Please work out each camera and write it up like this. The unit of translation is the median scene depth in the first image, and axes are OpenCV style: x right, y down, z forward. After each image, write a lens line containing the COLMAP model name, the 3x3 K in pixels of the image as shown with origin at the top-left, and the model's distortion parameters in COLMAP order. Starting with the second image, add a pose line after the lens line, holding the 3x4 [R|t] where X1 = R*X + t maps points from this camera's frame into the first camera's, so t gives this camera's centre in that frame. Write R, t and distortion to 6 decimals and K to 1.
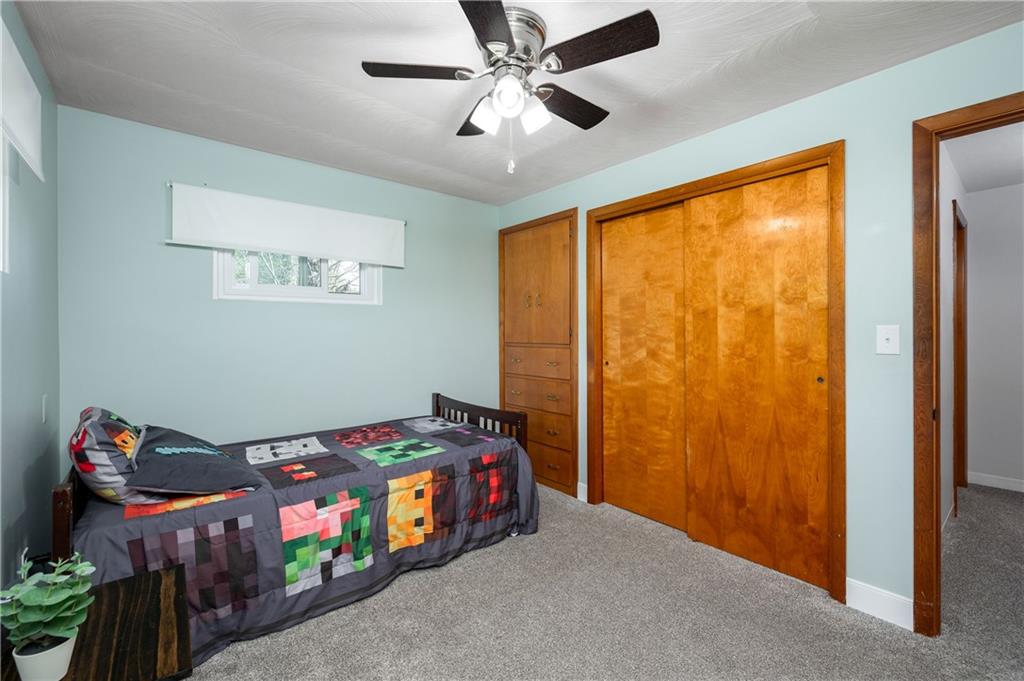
lens RADIAL K [[427.8, 0, 512.4], [0, 427.8, 335.3], [0, 0, 1]] dist [-0.001153, -0.000112]
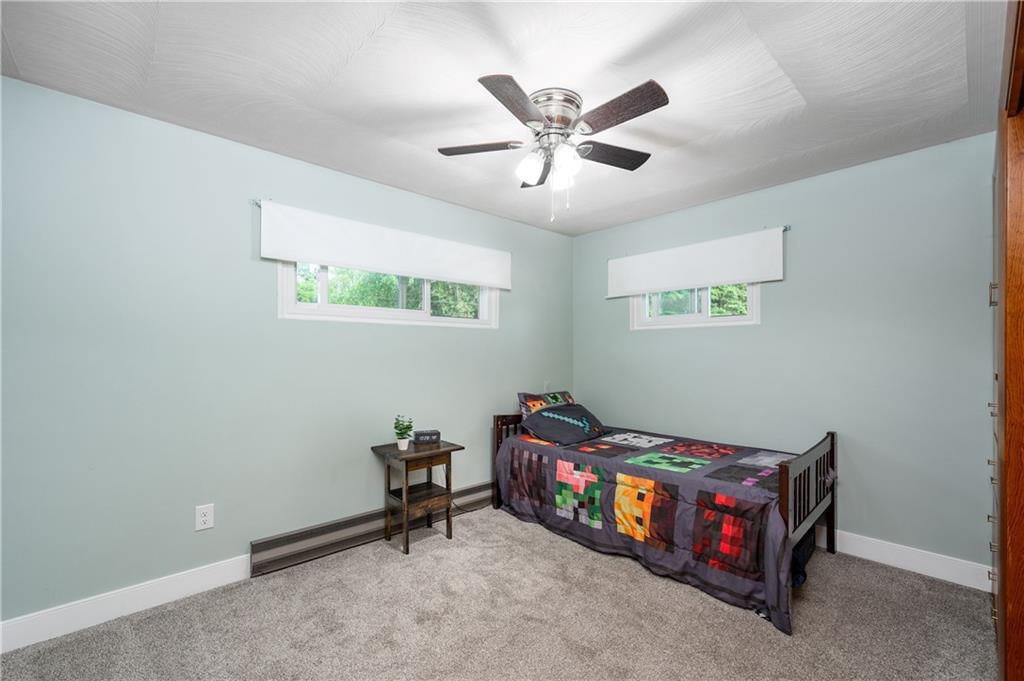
lens RADIAL K [[427.8, 0, 509.7], [0, 427.8, 354.0], [0, 0, 1]] dist [-0.001153, -0.000112]
pose [[0.054580, 0.006271, -0.998490, 0.900074], [-0.010703, 0.999927, 0.005695, -0.007315], [0.998452, 0.010376, 0.054643, 0.598385]]
